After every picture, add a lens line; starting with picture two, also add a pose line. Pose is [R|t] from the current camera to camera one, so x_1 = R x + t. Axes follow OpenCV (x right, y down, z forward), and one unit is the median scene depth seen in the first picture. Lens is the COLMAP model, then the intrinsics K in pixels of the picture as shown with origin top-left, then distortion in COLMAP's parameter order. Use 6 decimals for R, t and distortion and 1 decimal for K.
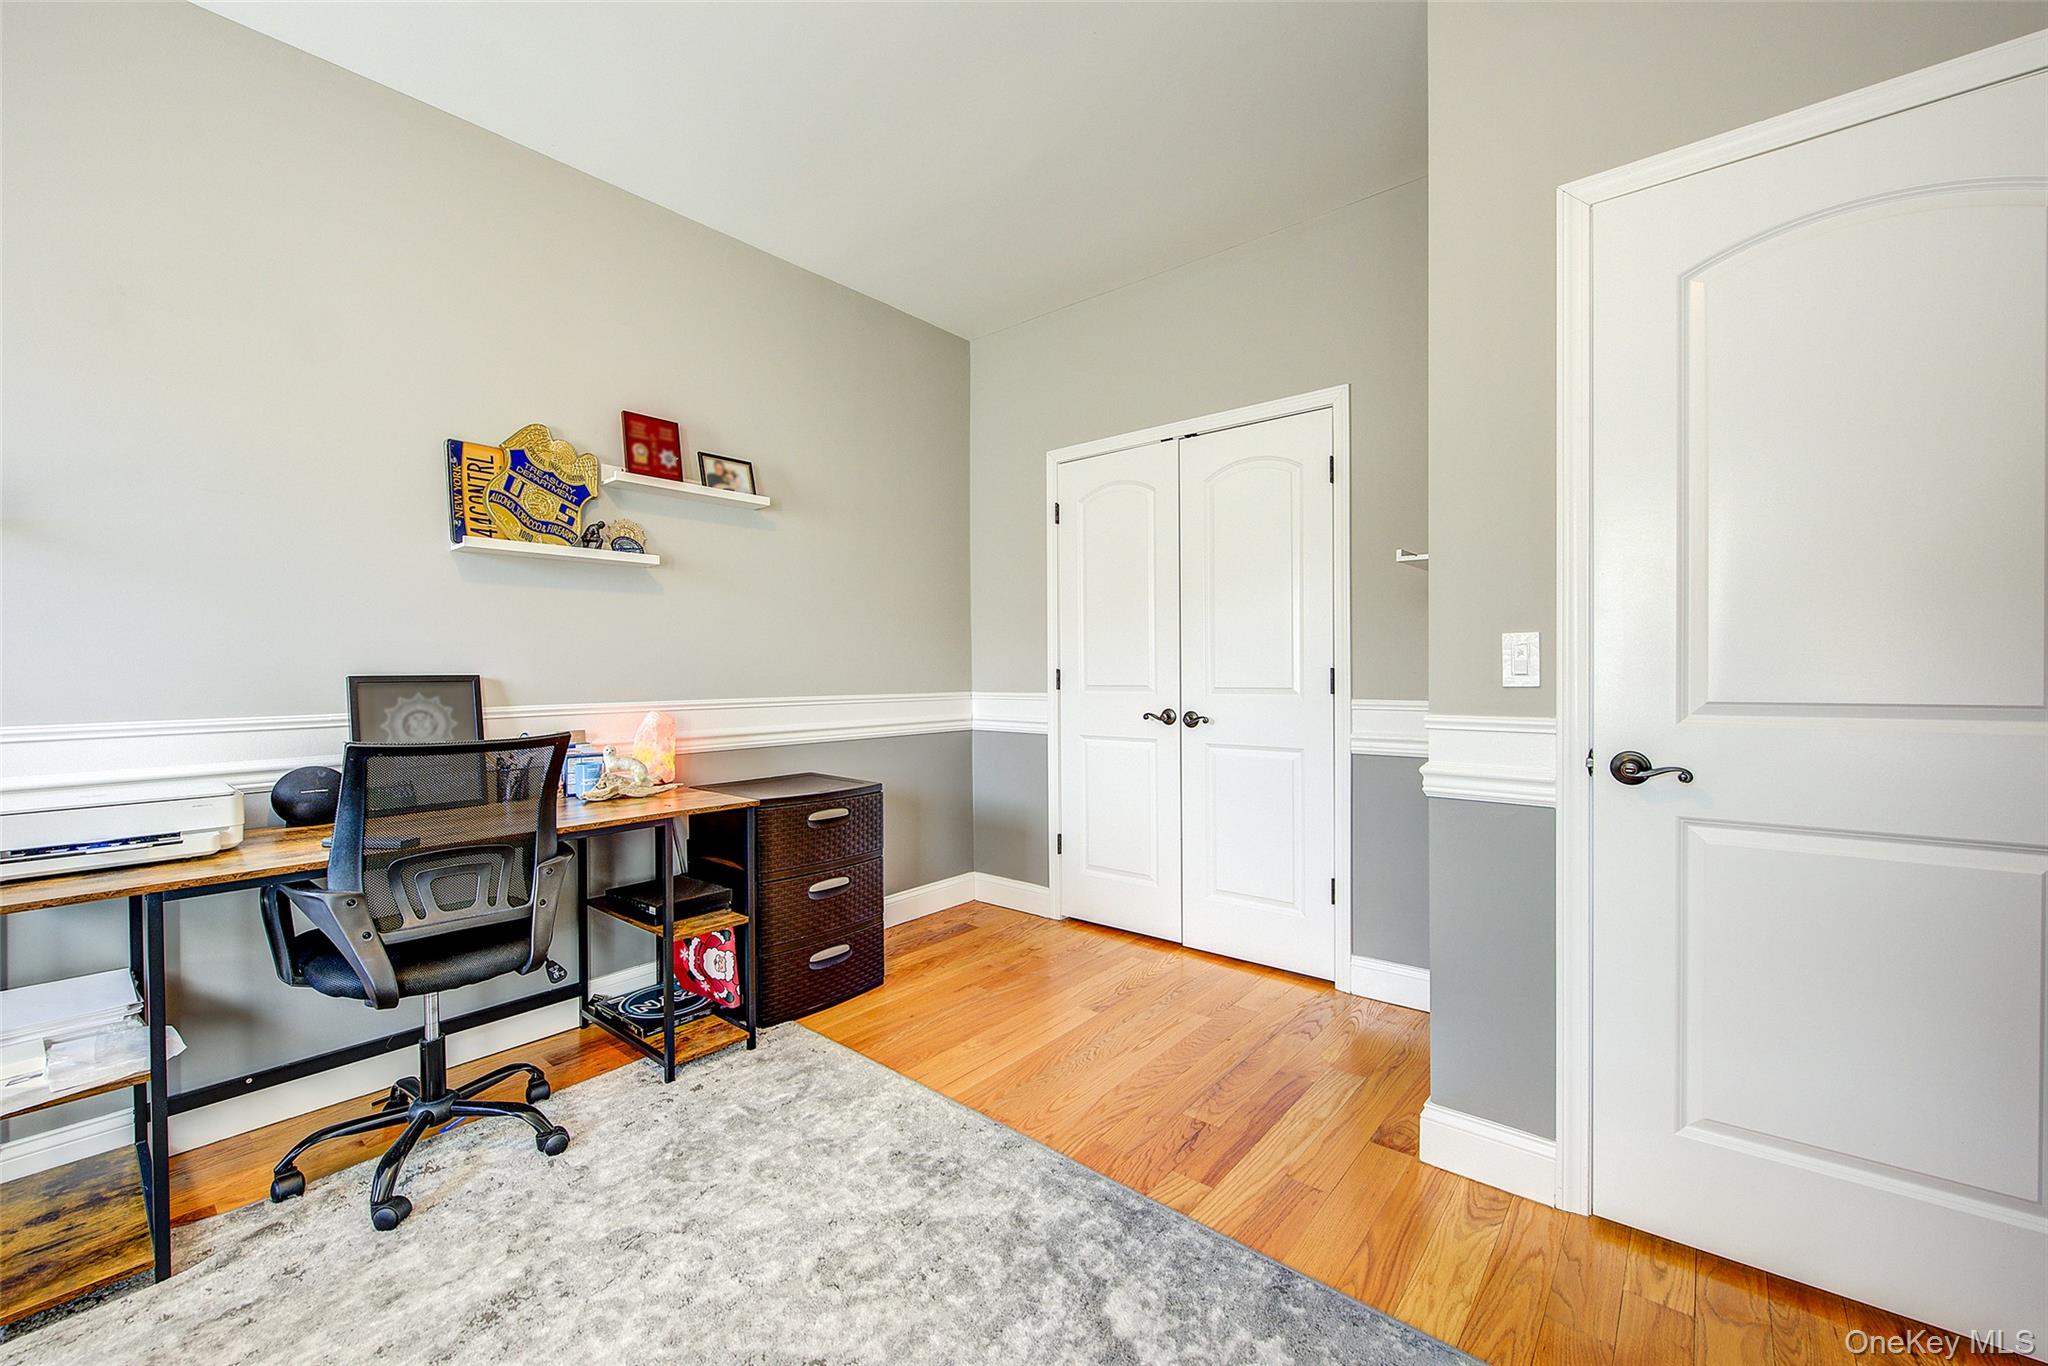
lens RADIAL K [[822.8, 0, 1014.4], [0, 822.8, 684.8], [0, 0, 1]] dist [0.004274, -0.000134]
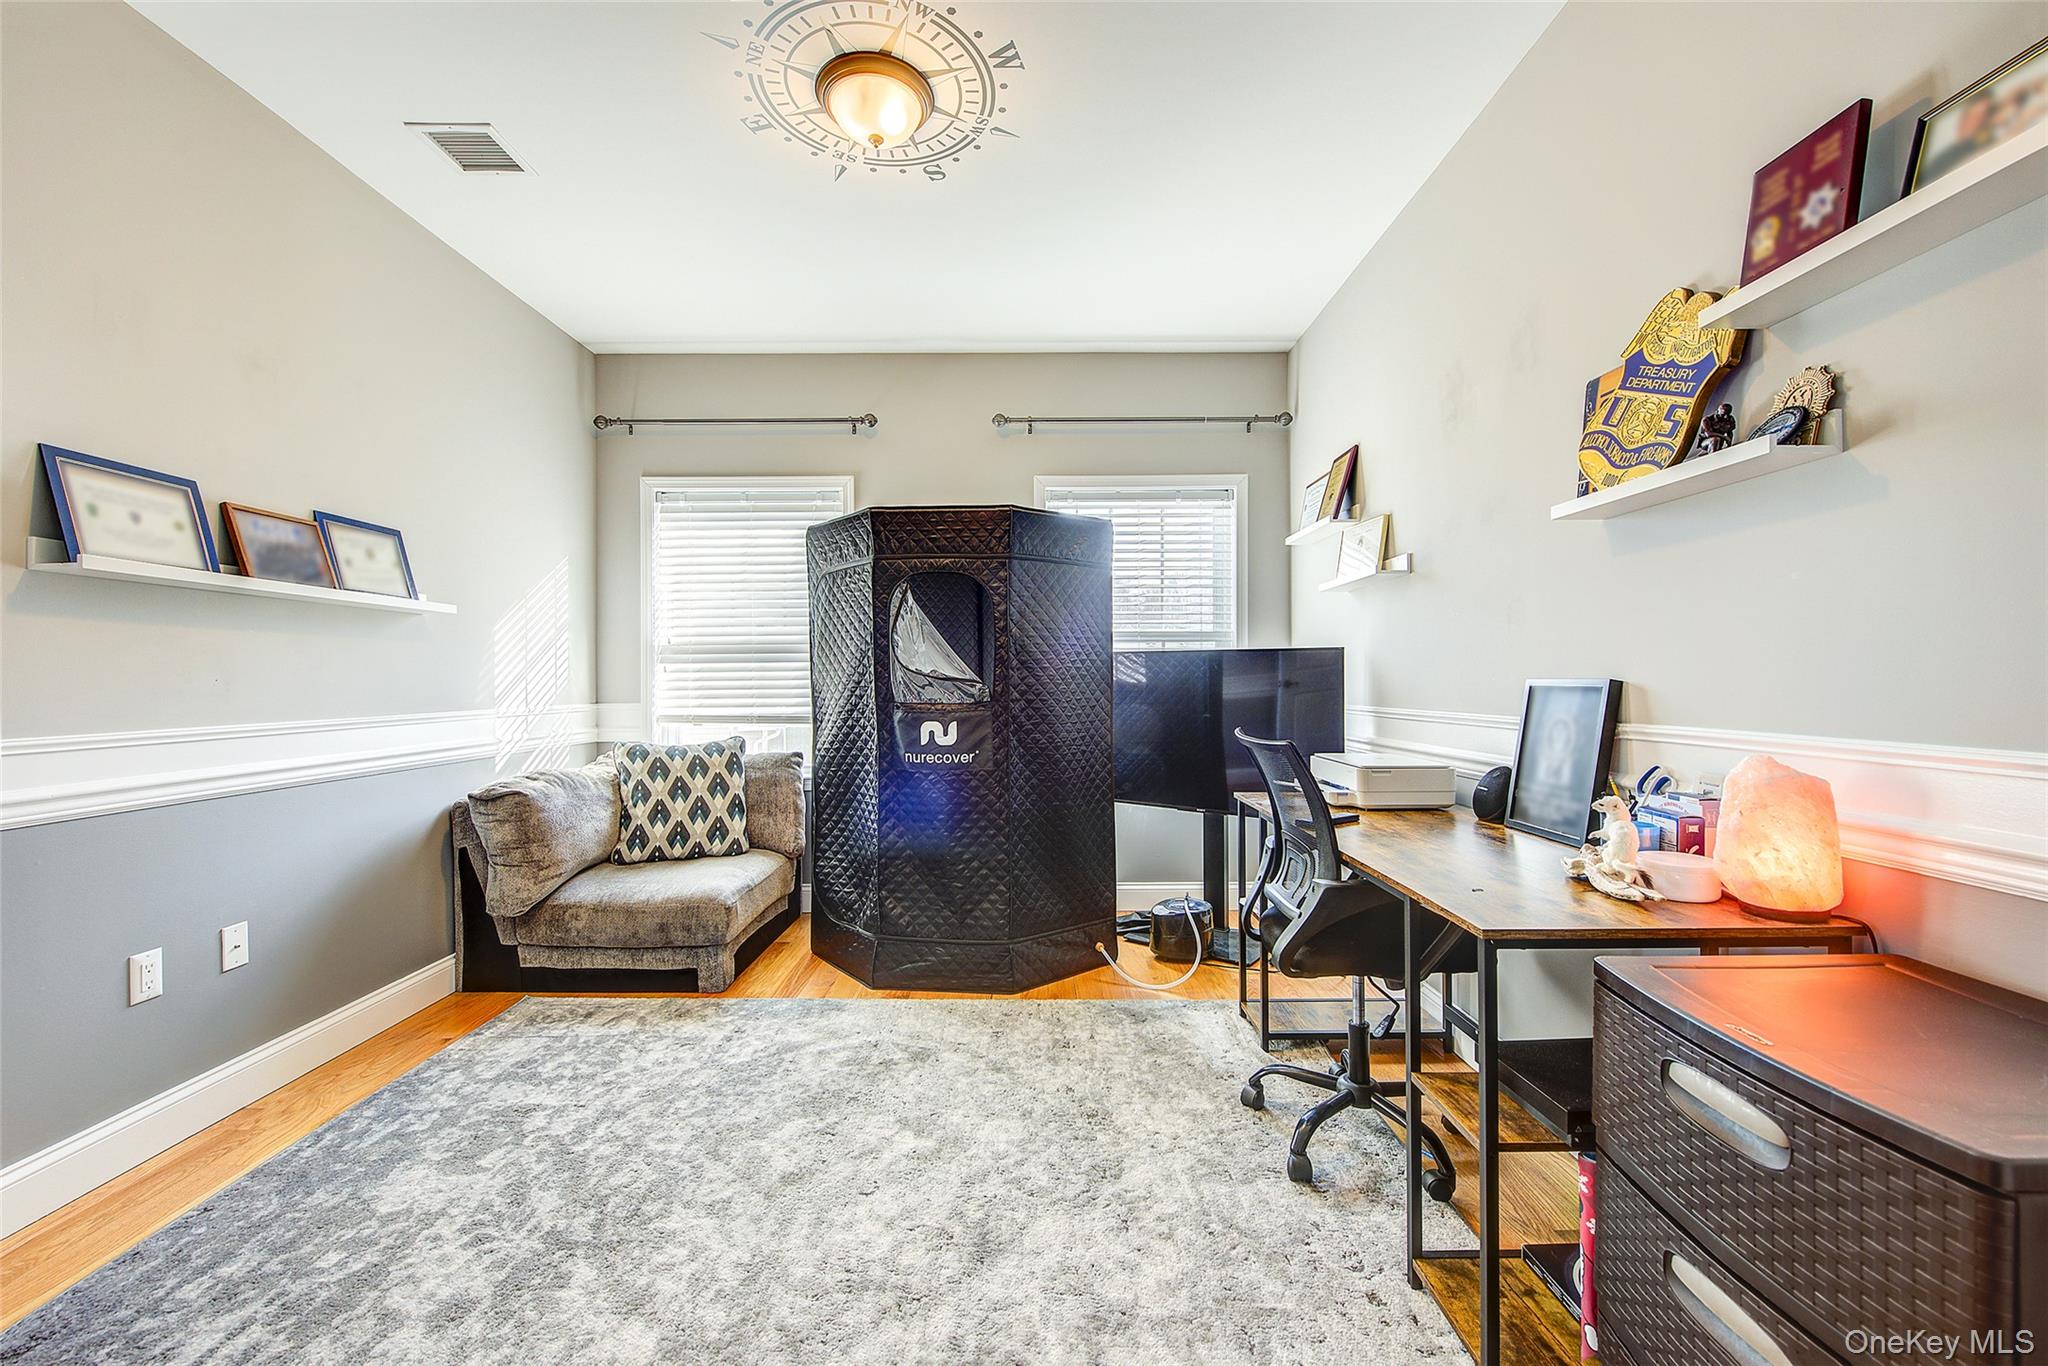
lens RADIAL K [[822.8, 0, 1019.8], [0, 822.8, 678.0], [0, 0, 1]] dist [0.004274, -0.000134]
pose [[-0.765600, 0.008280, -0.643264, 0.234397], [-0.004418, 0.999826, 0.018128, -0.022582], [0.643302, 0.016721, -0.765430, 1.177061]]
